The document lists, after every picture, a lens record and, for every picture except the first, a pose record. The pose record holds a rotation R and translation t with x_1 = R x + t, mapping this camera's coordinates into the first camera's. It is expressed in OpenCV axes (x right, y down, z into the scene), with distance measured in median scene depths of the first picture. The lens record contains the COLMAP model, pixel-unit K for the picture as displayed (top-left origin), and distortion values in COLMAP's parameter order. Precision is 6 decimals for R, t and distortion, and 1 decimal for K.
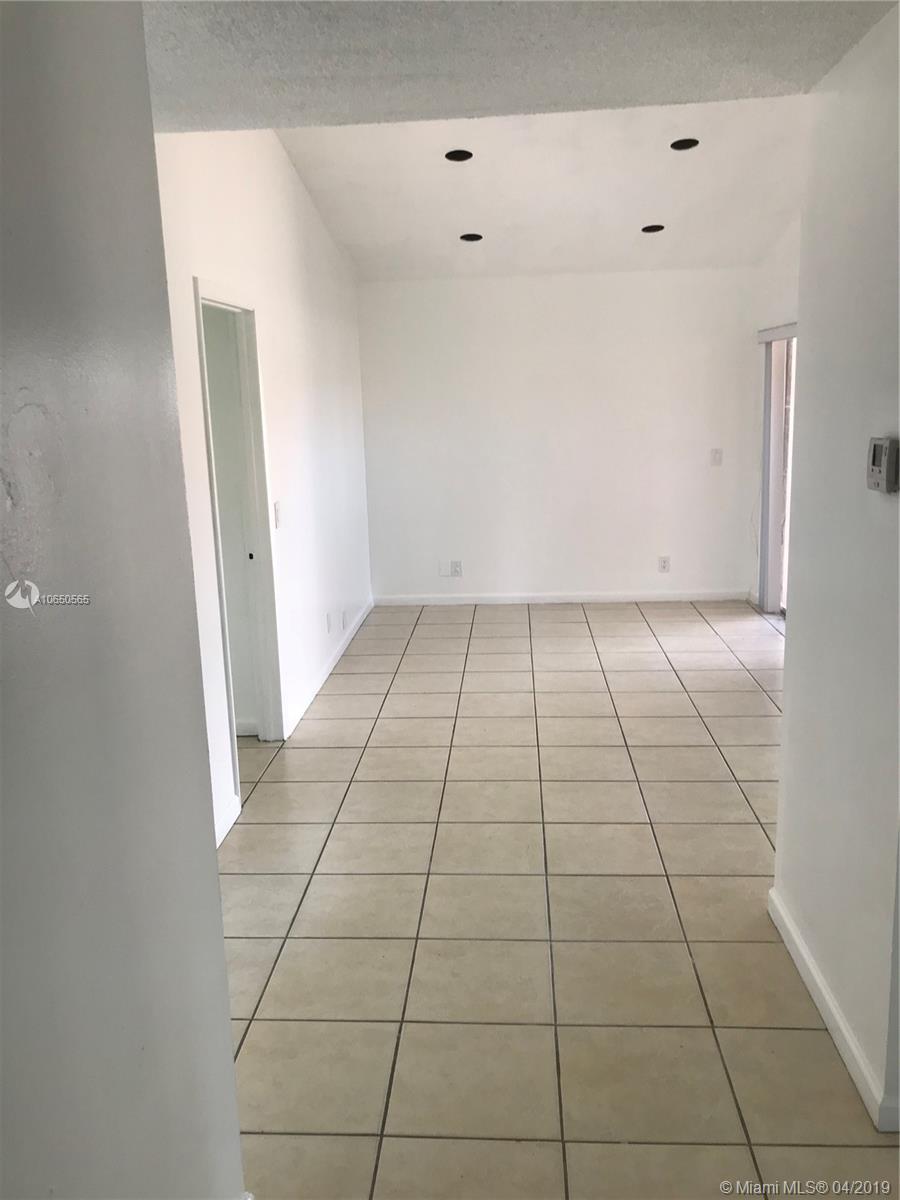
lens RADIAL K [[987.3, 0, 450.0], [0, 987.3, 600.0], [0, 0, 1]] dist [0.009770, 0.003276]
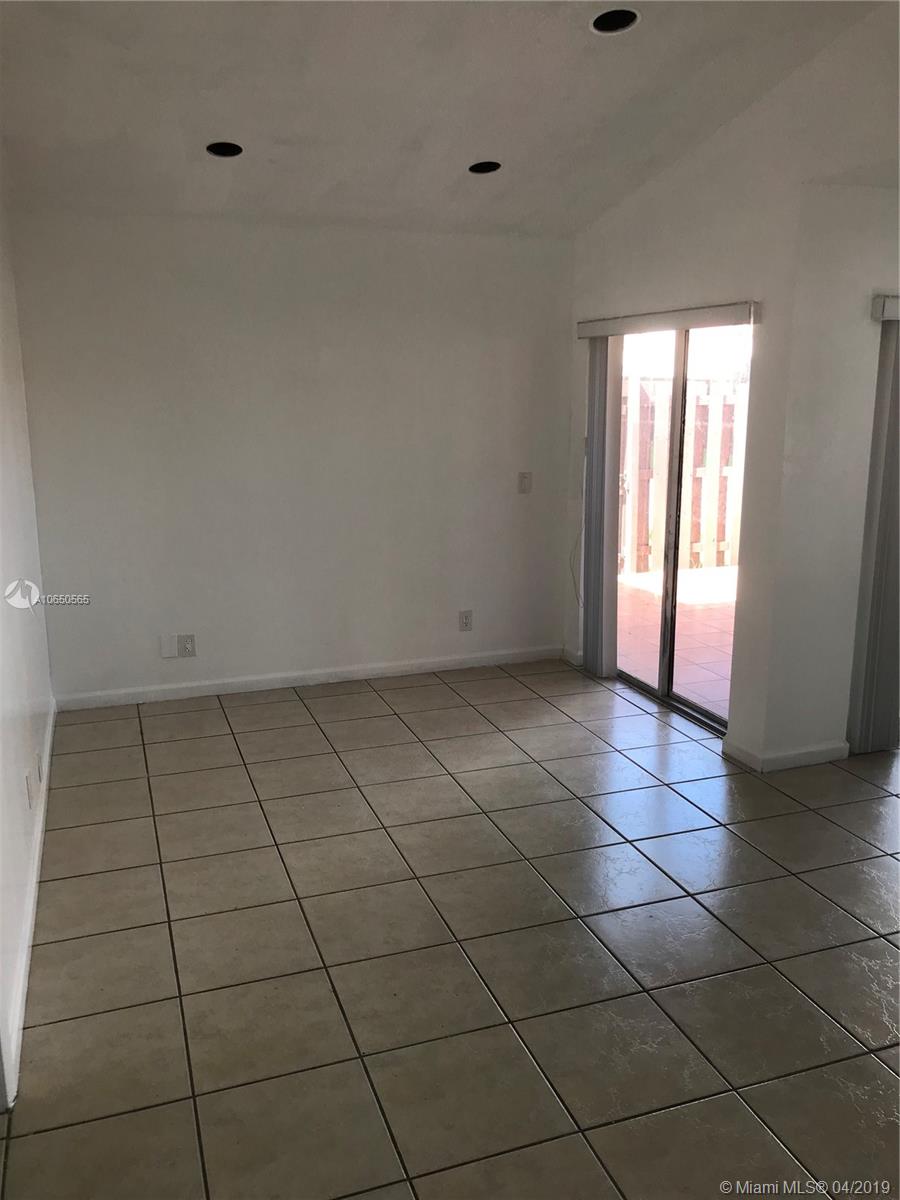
lens RADIAL K [[987.3, 0, 450.0], [0, 987.3, 600.0], [0, 0, 1]] dist [0.009770, 0.003276]
pose [[0.919671, -0.056238, 0.388641, -0.091611], [0.054688, 0.998390, 0.015059, -0.064628], [-0.388862, 0.007404, 0.921266, 0.297071]]
